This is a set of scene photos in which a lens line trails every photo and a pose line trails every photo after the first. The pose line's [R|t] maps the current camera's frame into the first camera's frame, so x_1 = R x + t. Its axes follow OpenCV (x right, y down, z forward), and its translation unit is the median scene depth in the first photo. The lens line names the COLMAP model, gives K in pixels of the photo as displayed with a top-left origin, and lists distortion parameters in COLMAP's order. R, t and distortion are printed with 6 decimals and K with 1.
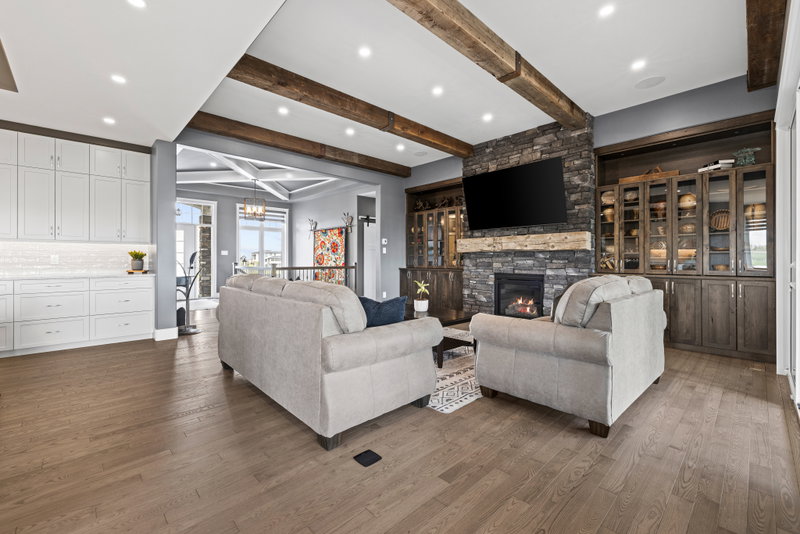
lens RADIAL K [[336.9, 0, 389.0], [0, 336.9, 260.0], [0, 0, 1]] dist [-0.003762, 0.000228]
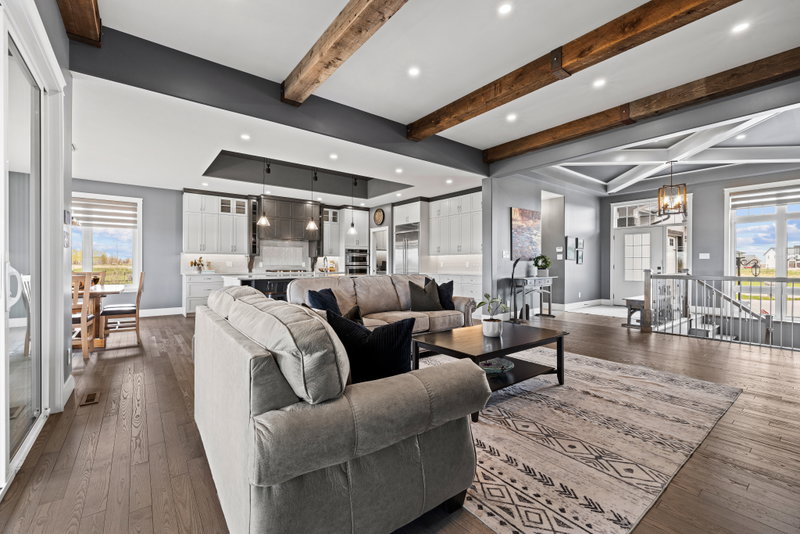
lens RADIAL K [[336.9, 0, 400.3], [0, 336.9, 261.9], [0, 0, 1]] dist [-0.003762, 0.000228]
pose [[-0.079444, -0.008249, -0.996805, 0.675483], [-0.002593, 0.999964, -0.008069, 0.000023], [0.996836, 0.001943, -0.079462, 0.703797]]
